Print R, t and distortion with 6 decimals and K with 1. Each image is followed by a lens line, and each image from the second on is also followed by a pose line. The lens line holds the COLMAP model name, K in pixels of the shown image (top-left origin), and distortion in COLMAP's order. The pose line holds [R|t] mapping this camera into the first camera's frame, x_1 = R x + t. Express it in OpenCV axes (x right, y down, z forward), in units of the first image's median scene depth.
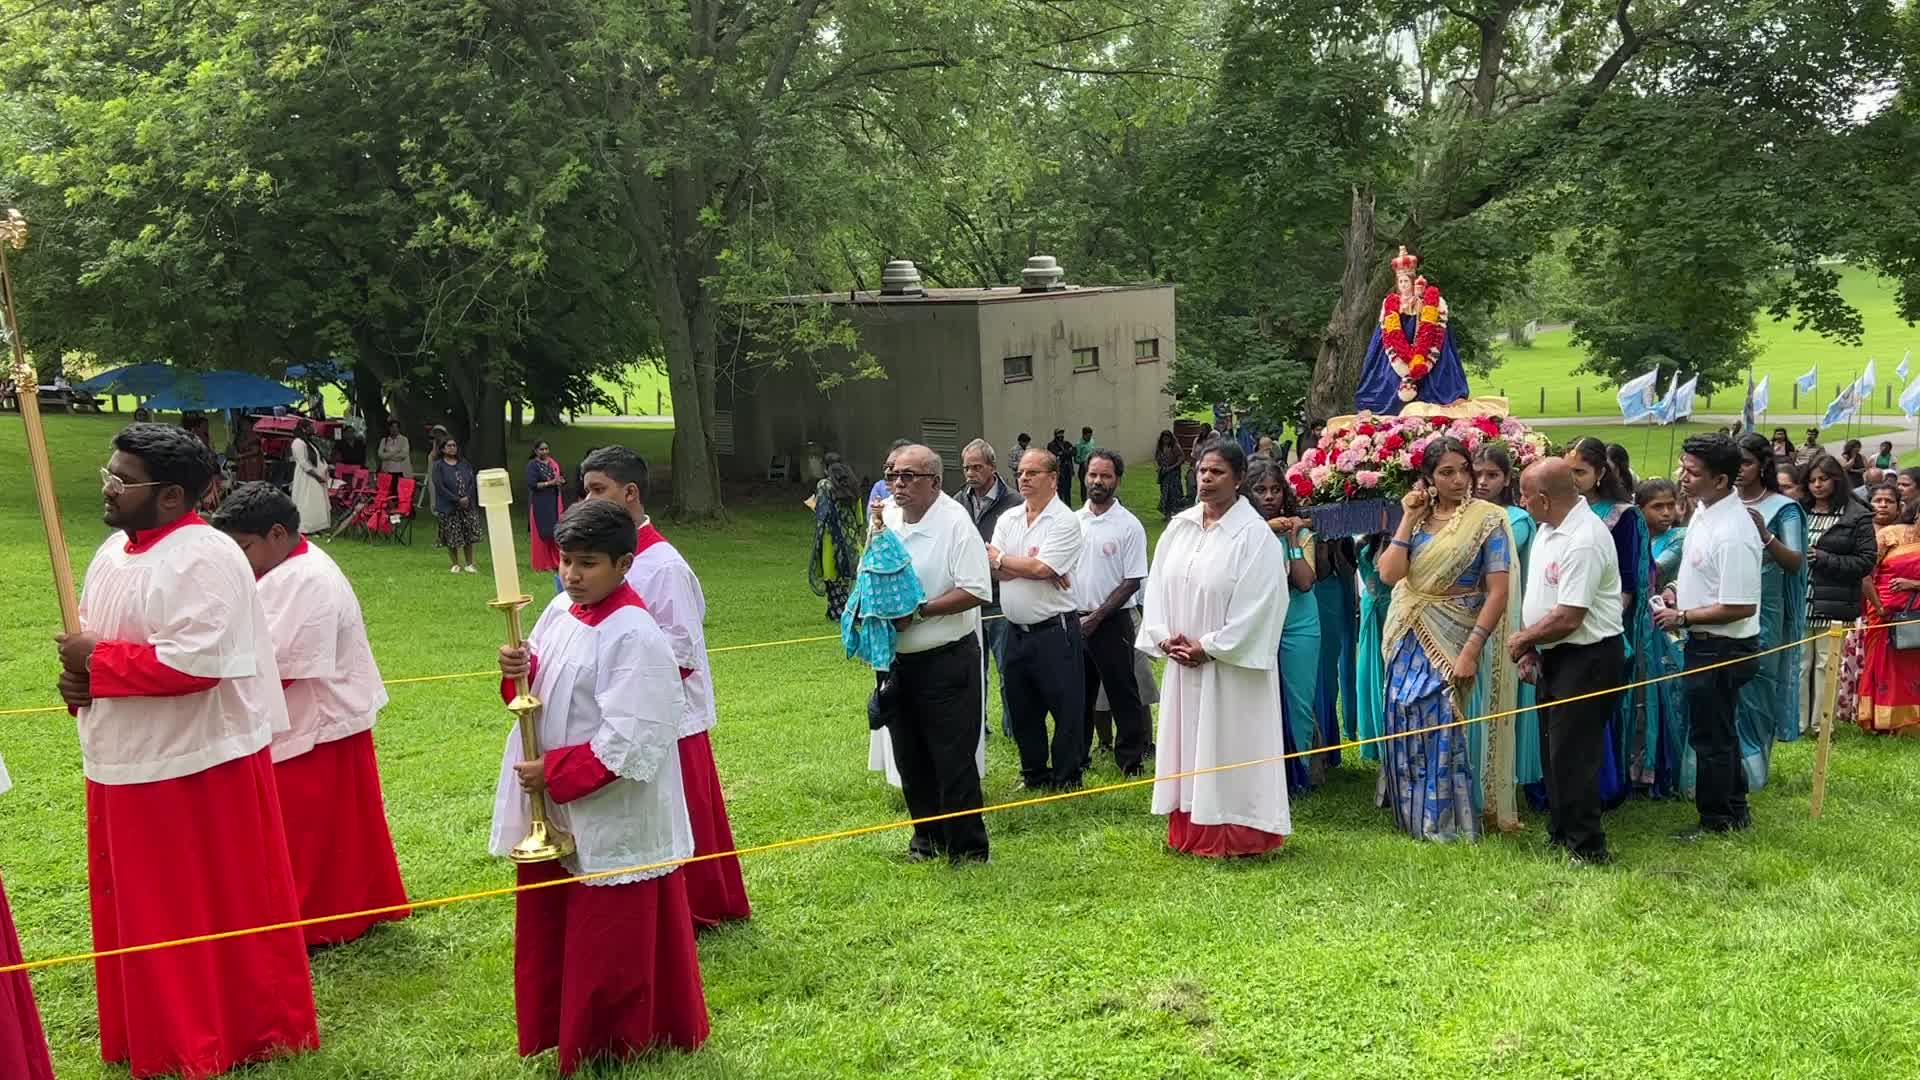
lens RADIAL K [[1622.9, 0, 960.0], [0, 1622.9, 540.0], [0, 0, 1]] dist [0.096112, -0.220732]
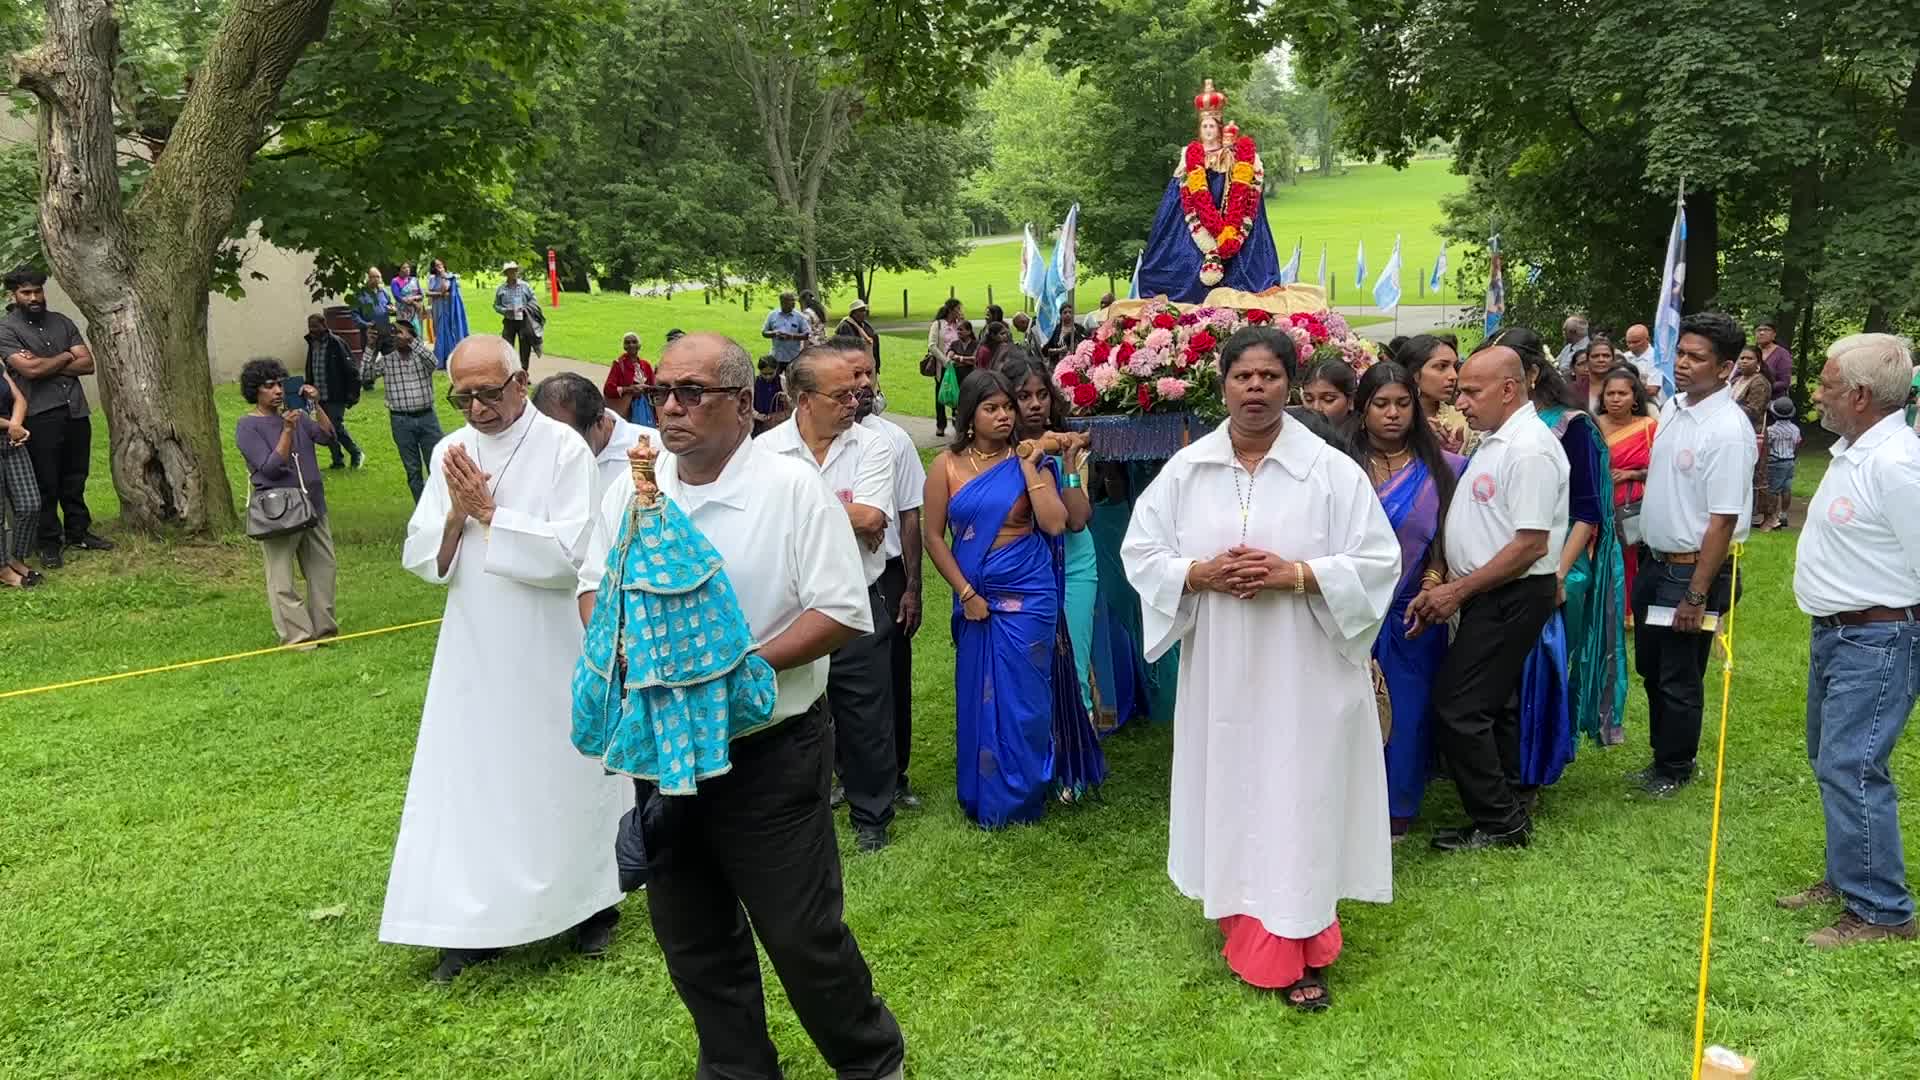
lens RADIAL K [[1622.9, 0, 960.0], [0, 1622.9, 540.0], [0, 0, 1]] dist [0.096112, -0.220732]
pose [[0.953698, 0.012417, 0.300508, -0.068482], [-0.039158, 0.995769, 0.083129, -0.025183], [-0.298204, -0.091047, 0.950150, 0.297239]]
